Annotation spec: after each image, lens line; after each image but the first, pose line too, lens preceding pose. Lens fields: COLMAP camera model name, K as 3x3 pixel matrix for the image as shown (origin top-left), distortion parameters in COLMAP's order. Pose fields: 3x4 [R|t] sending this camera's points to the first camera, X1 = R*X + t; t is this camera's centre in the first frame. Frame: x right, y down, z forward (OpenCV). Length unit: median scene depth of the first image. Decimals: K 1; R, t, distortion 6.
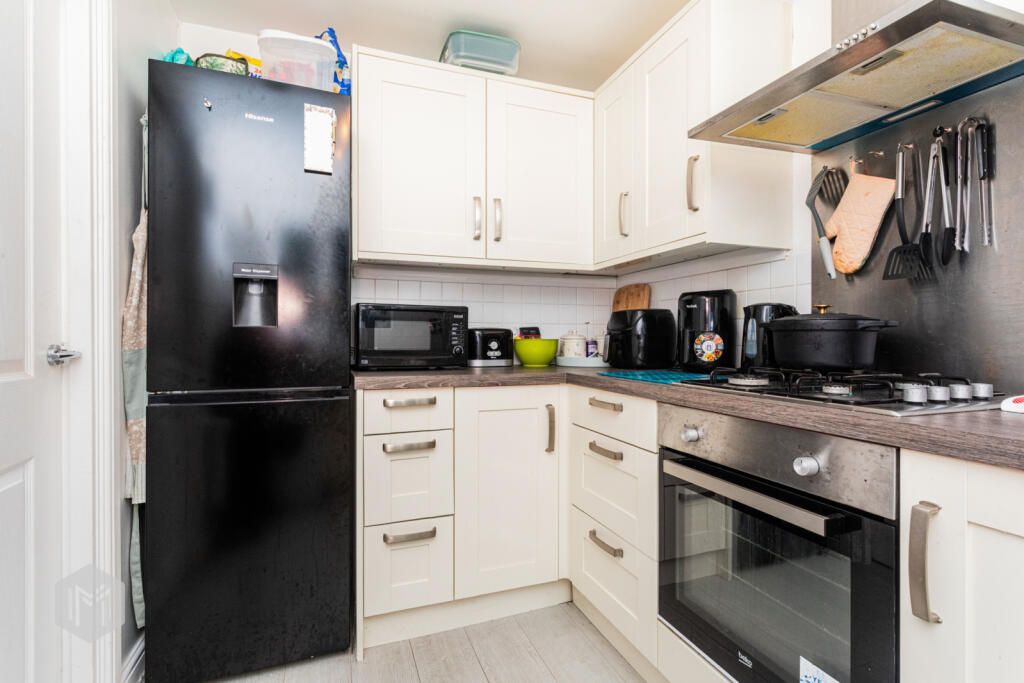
lens RADIAL K [[473.7, 0, 512.0], [0, 473.7, 341.5], [0, 0, 1]] dist [-0.010514, -0.000431]
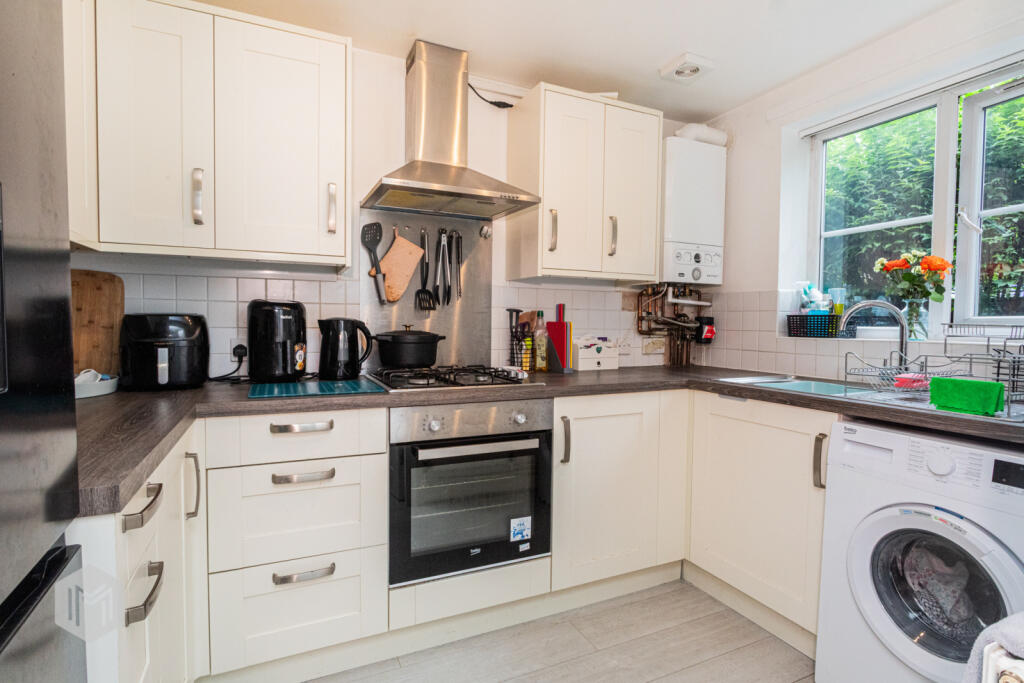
lens RADIAL K [[488.8, 0, 512.0], [0, 488.8, 341.5], [0, 0, 1]] dist [0.001732, 0.000314]
pose [[-0.061743, -0.039823, 0.997297, -0.911988], [-0.006652, 0.999198, 0.039487, -0.086919], [-0.998070, -0.004196, -0.061958, 0.769556]]
